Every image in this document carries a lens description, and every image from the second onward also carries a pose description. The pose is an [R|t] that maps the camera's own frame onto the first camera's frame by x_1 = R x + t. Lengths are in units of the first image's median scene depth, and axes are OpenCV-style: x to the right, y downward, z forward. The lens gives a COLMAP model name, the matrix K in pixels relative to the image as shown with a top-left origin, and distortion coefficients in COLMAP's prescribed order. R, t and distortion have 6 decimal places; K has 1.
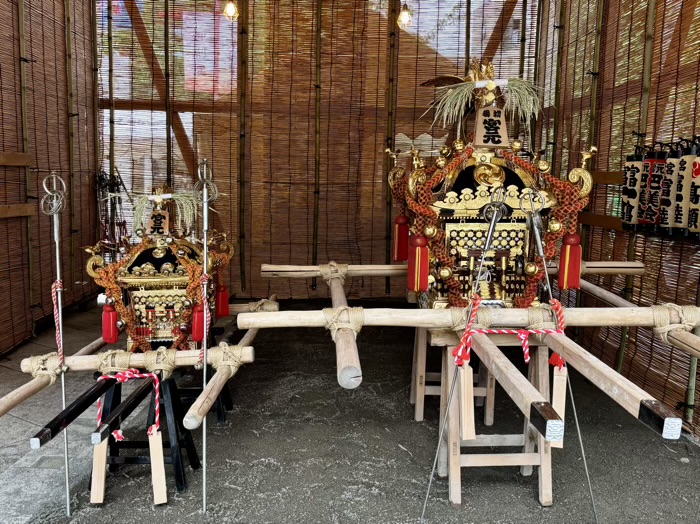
lens RADIAL K [[689.4, 0, 350.0], [0, 689.4, 262.0], [0, 0, 1]] dist [0.088634, -0.001151]
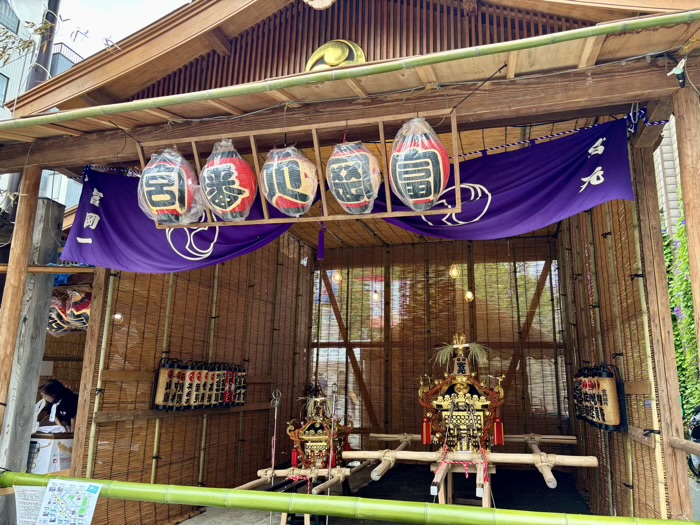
lens RADIAL K [[524.0, 0, 350.0], [0, 524.0, 262.5], [0, 0, 1]] dist [0.006621, 0.001382]
pose [[0.955601, -0.073971, -0.285227, 0.335448], [-0.026057, 0.942972, -0.331851, 0.050235], [0.293509, 0.324550, 0.899177, -0.631898]]
